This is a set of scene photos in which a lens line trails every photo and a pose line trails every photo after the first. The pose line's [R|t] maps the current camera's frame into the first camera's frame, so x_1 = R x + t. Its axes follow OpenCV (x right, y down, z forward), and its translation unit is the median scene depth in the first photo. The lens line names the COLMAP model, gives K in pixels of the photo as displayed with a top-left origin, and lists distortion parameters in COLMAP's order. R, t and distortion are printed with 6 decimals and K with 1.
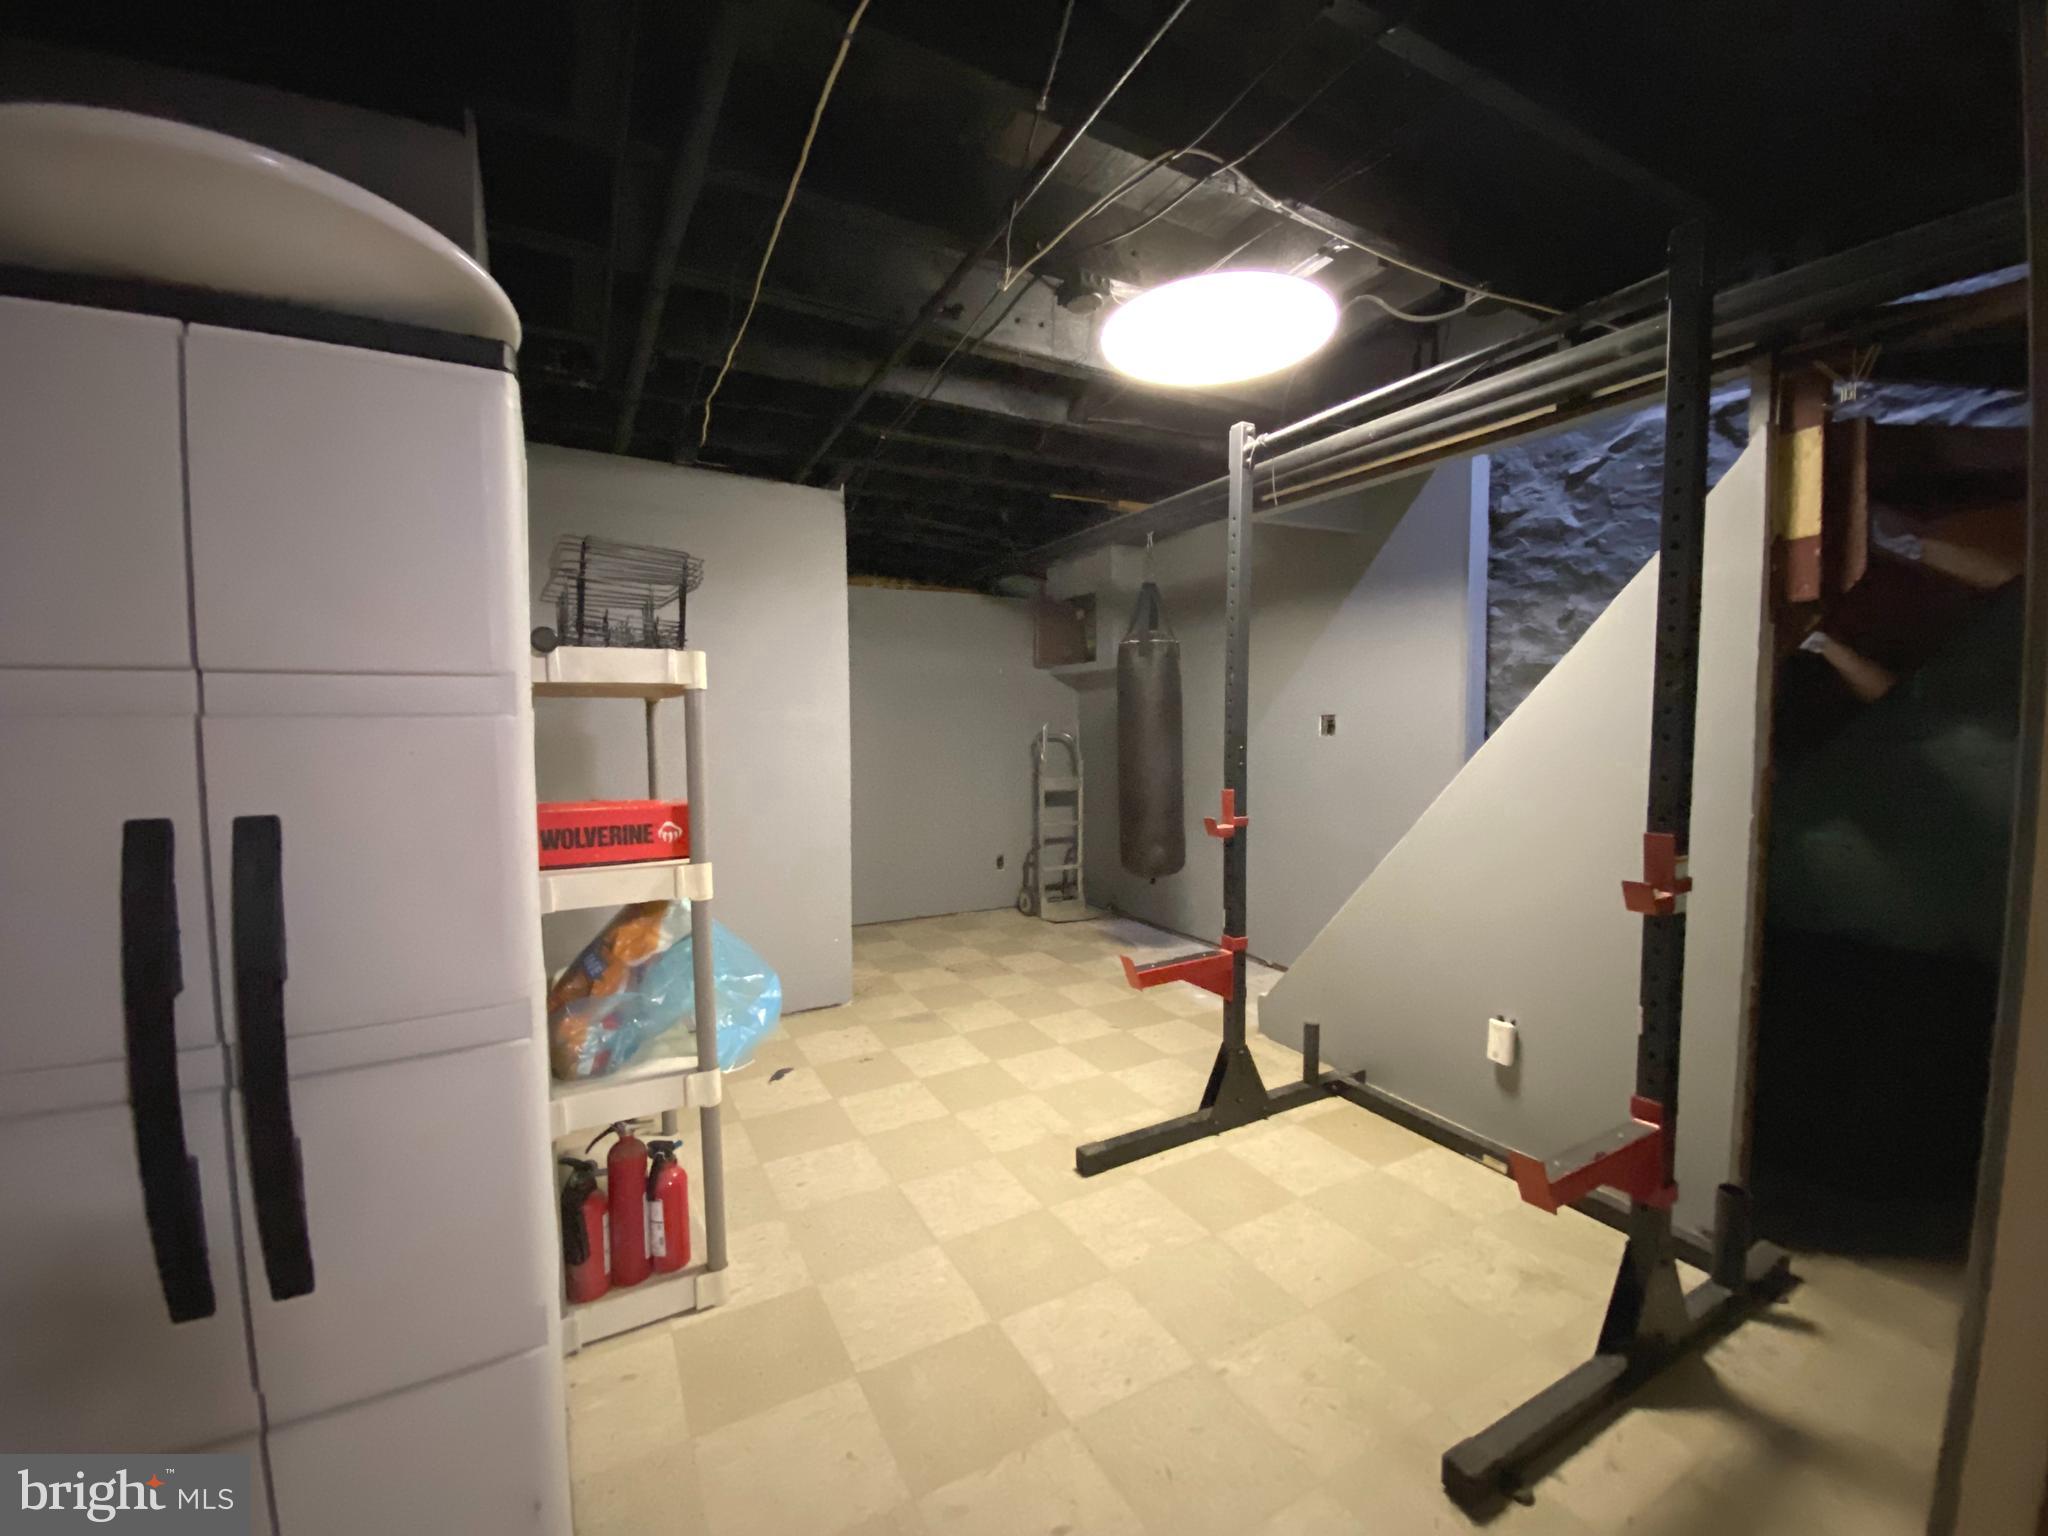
lens RADIAL K [[829.2, 0, 1021.6], [0, 829.2, 767.1], [0, 0, 1]] dist [0.007591, -0.013046]
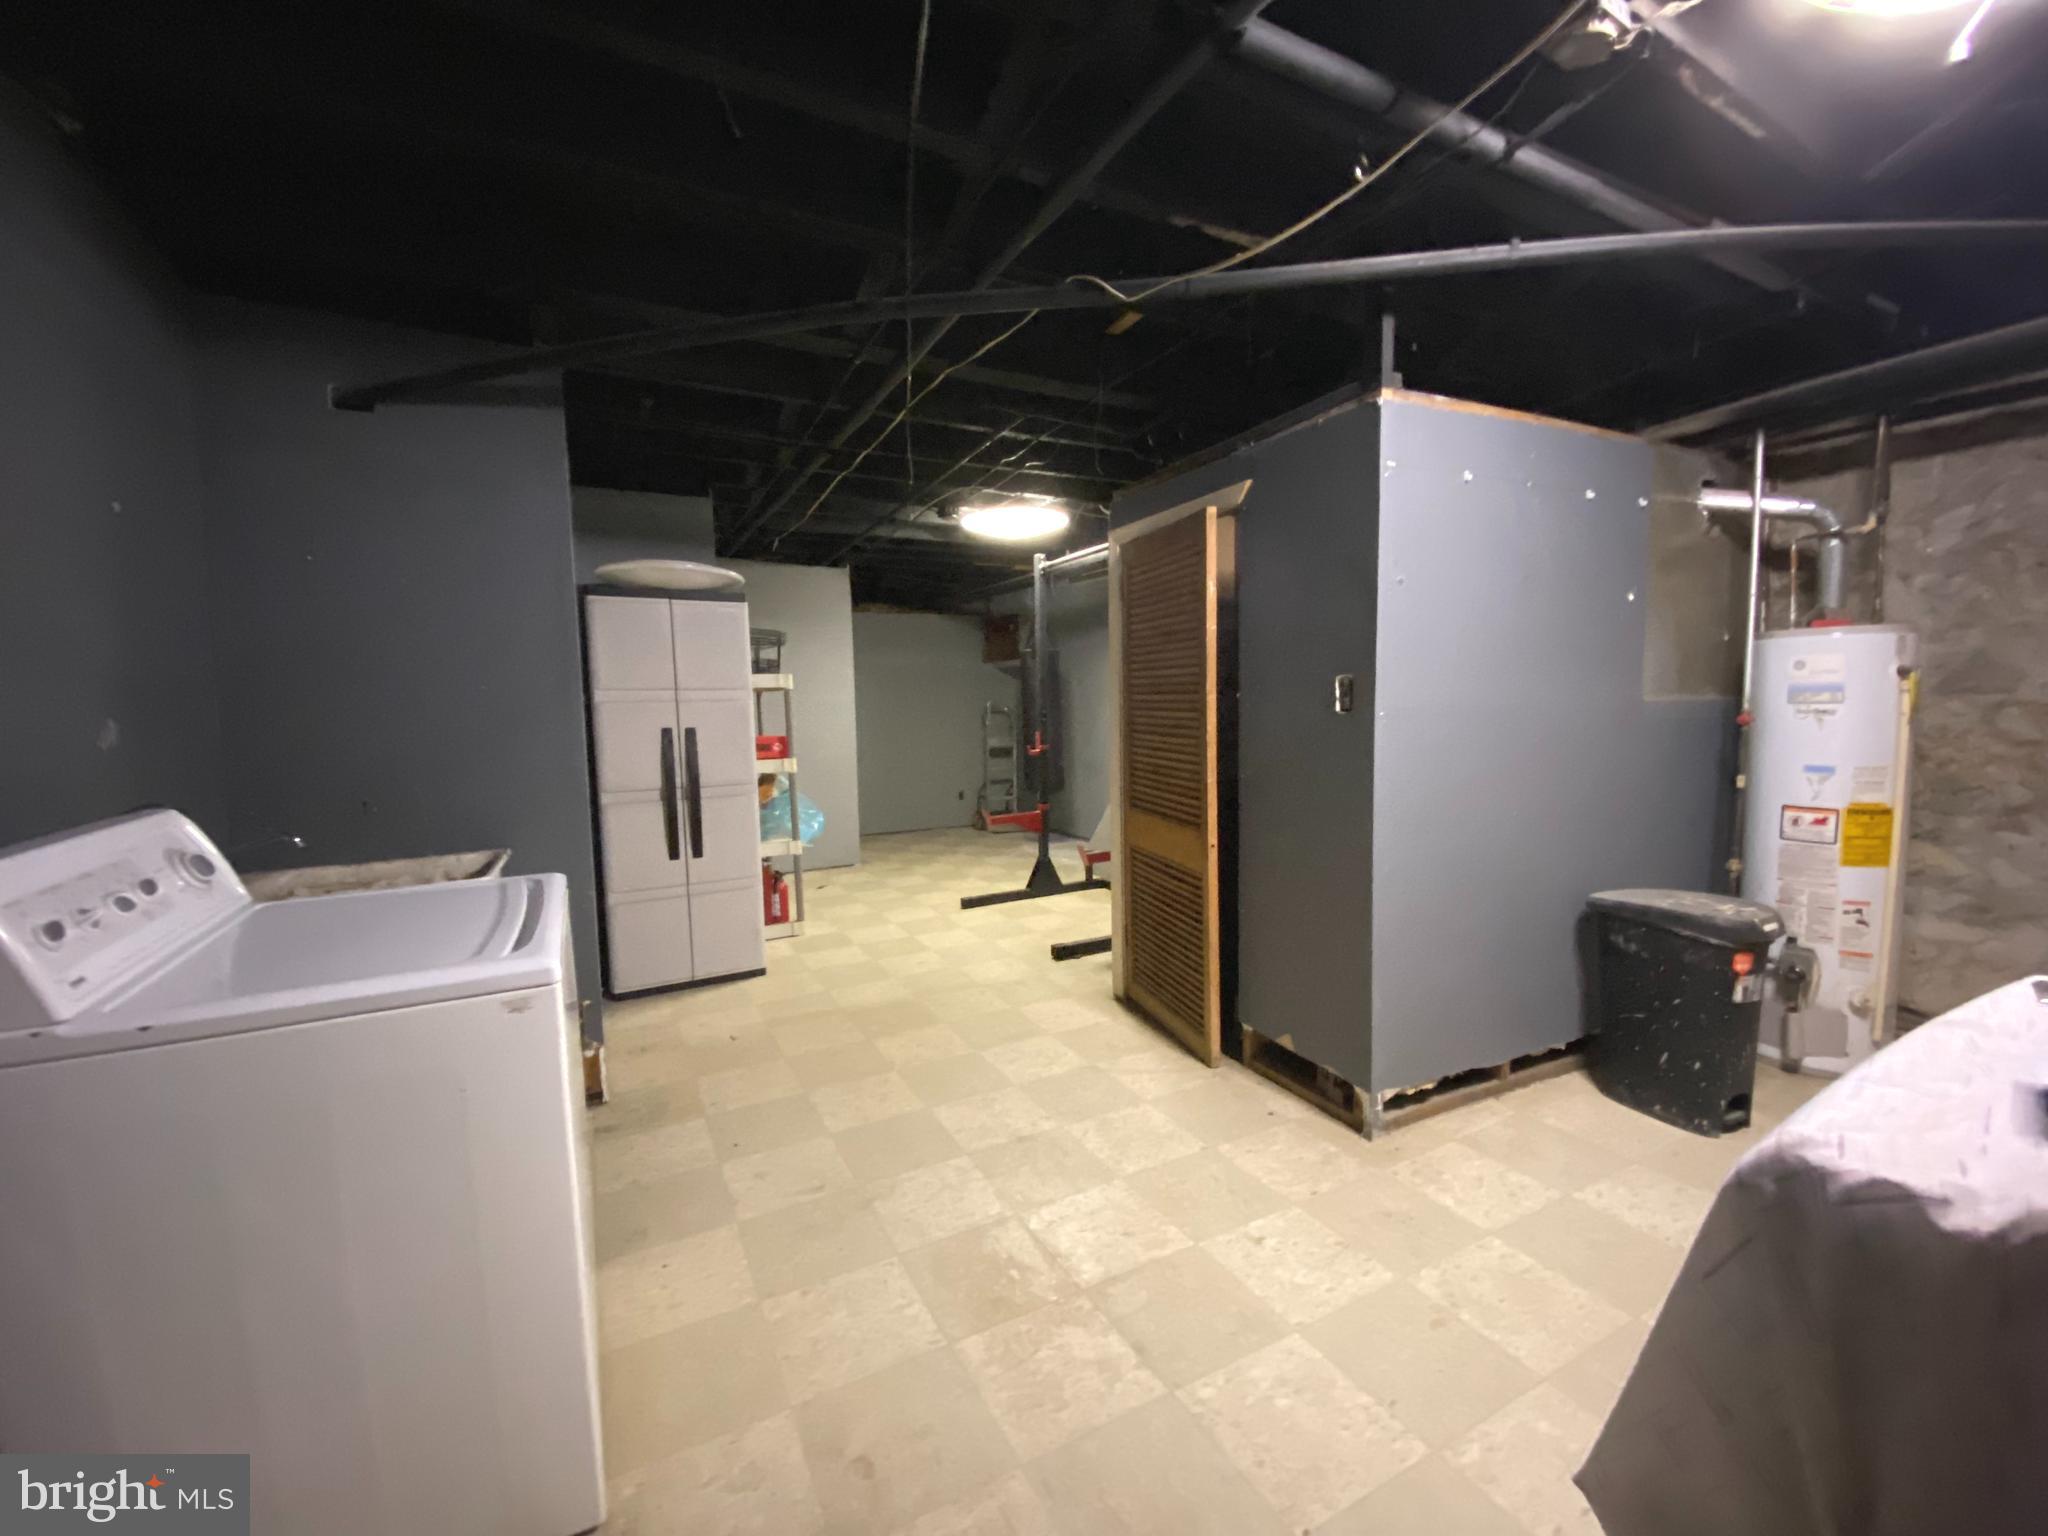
lens RADIAL K [[829.2, 0, 1029.3], [0, 829.2, 767.6], [0, 0, 1]] dist [0.007591, -0.013046]
pose [[0.999916, -0.010001, -0.008283, 0.251159], [0.010220, 0.999585, 0.026918, 0.060512], [0.008011, -0.027000, 0.999603, -1.079914]]
